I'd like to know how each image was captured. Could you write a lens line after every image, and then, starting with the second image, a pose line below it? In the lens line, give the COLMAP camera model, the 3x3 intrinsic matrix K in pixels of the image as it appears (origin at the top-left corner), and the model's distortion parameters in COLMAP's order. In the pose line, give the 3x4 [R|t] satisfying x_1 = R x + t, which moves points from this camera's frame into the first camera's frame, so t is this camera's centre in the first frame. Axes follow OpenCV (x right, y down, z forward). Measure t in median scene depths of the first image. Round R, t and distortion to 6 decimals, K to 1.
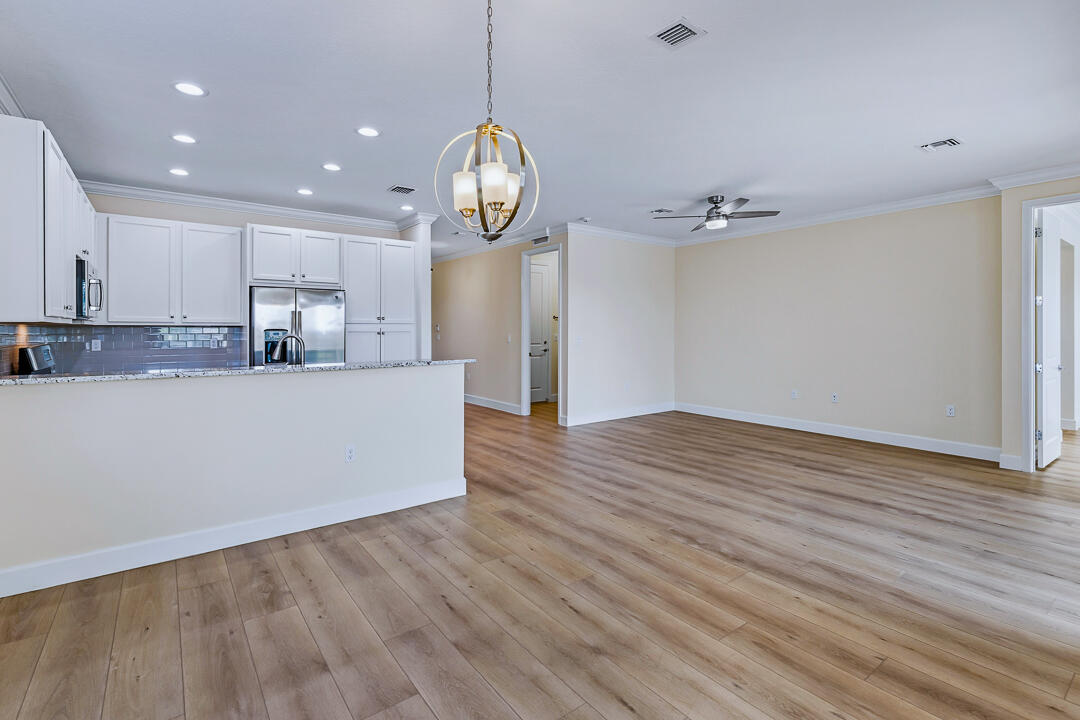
lens RADIAL K [[504.9, 0, 538.2], [0, 504.9, 367.0], [0, 0, 1]] dist [0.005214, -0.002800]
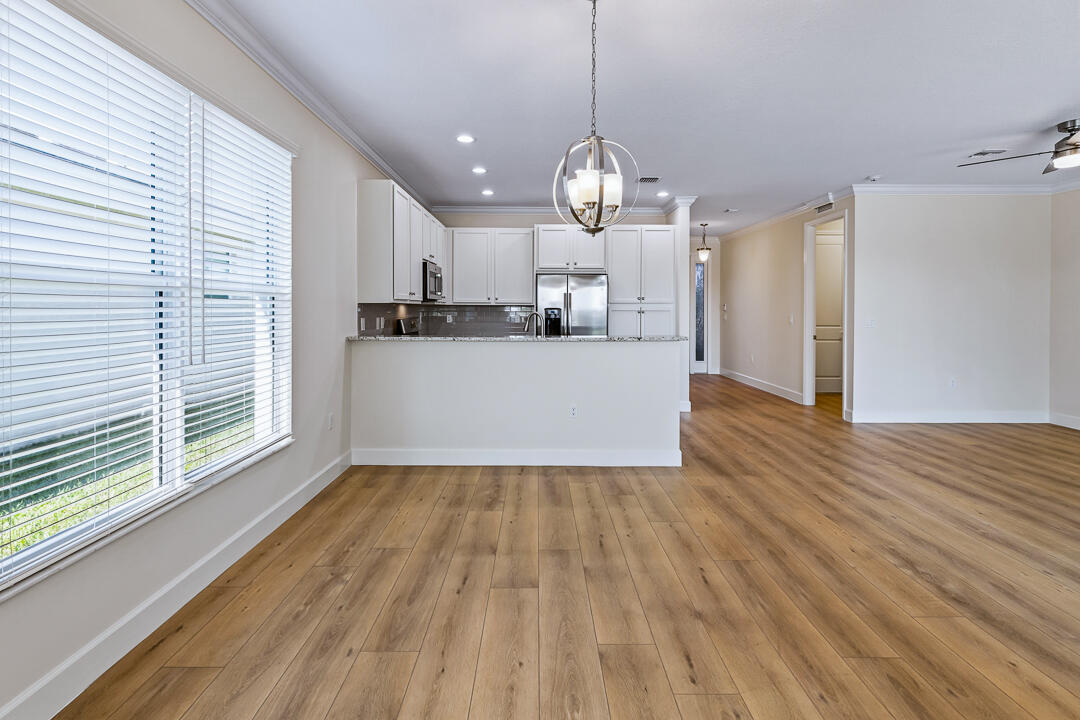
lens RADIAL K [[504.9, 0, 534.7], [0, 504.9, 358.7], [0, 0, 1]] dist [0.005214, -0.002800]
pose [[0.800270, 0.062223, -0.596403, 0.245385], [-0.048295, 0.998059, 0.039325, 0.003327], [0.597692, -0.002667, 0.801722, -0.022461]]
